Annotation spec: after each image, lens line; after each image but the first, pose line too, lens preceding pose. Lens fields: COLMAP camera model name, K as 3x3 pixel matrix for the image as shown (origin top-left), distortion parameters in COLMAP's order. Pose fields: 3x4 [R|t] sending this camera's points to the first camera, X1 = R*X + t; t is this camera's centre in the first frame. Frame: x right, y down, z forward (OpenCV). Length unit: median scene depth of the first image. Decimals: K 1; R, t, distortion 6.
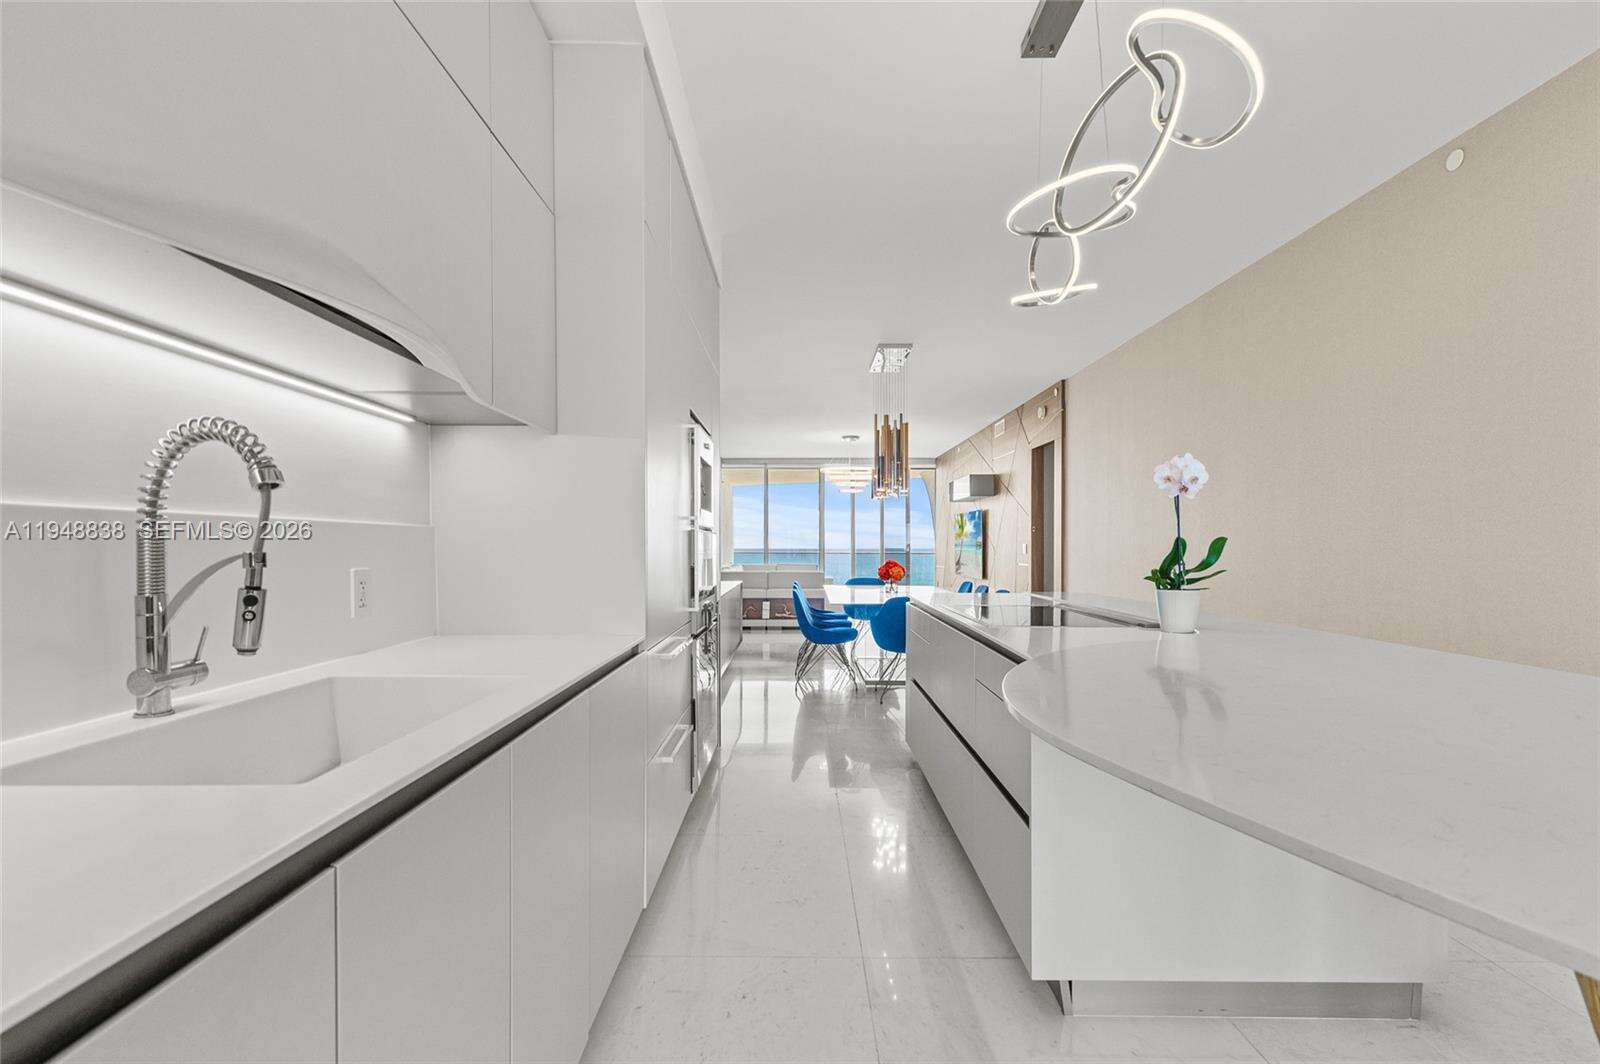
lens RADIAL K [[739.9, 0, 802.3], [0, 739.9, 558.1], [0, 0, 1]] dist [0.020462, -0.002219]
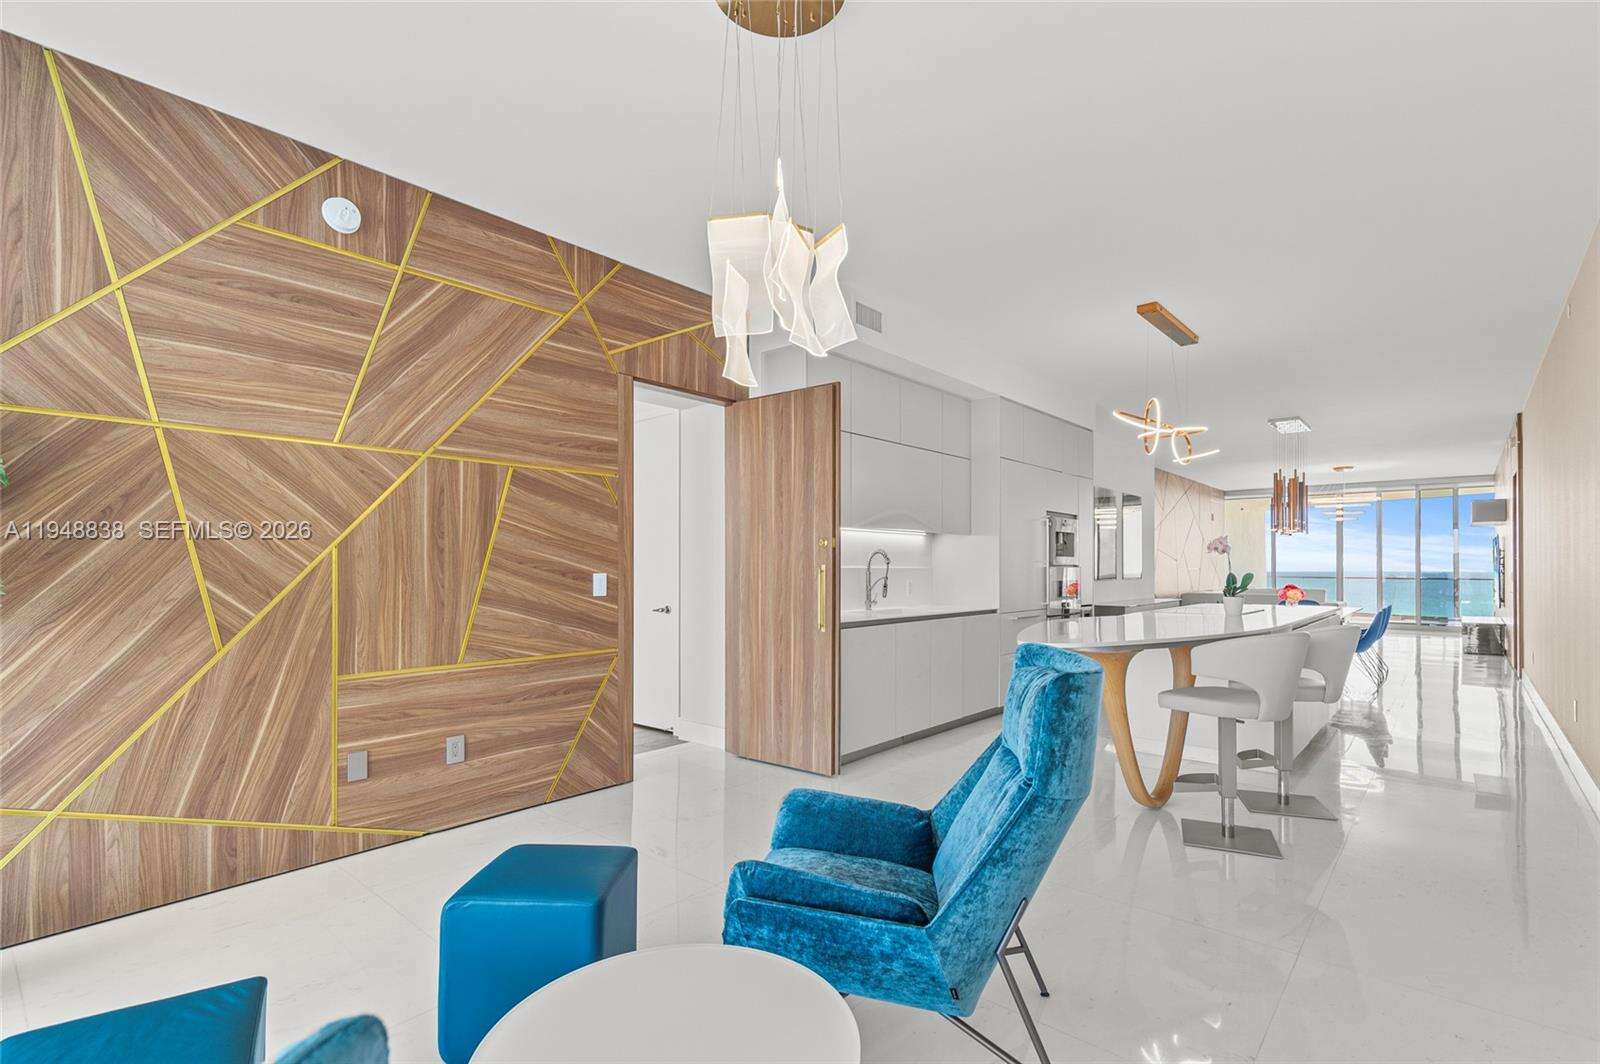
lens RADIAL K [[739.9, 0, 827.0], [0, 739.9, 558.7], [0, 0, 1]] dist [0.020462, -0.002219]
pose [[0.757286, -0.004302, -0.653069, 1.770961], [-0.013754, 0.999651, -0.022534, -0.009913], [0.652939, 0.026047, 0.756963, -2.416433]]
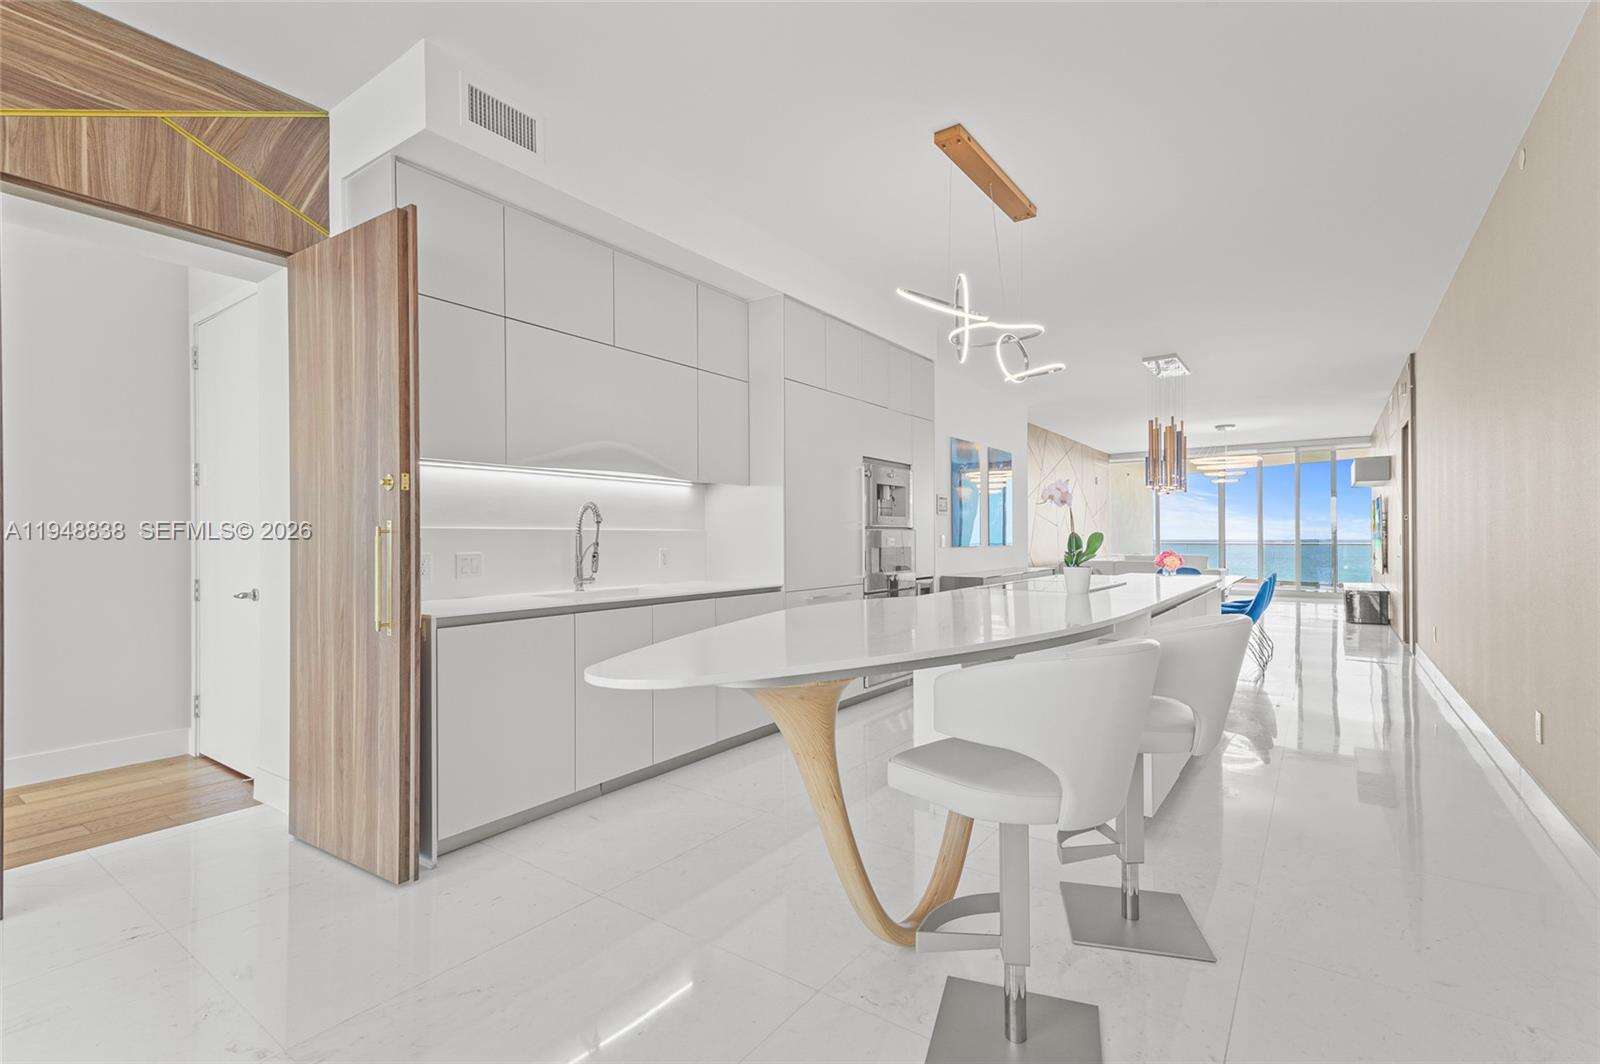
lens RADIAL K [[739.9, 0, 812.3], [0, 739.9, 532.3], [0, 0, 1]] dist [0.020462, -0.002219]
pose [[0.817218, -0.006924, -0.576287, 1.619937], [-0.006125, 0.999767, -0.020698, 0.008829], [0.576296, 0.020444, 0.816985, -0.938594]]
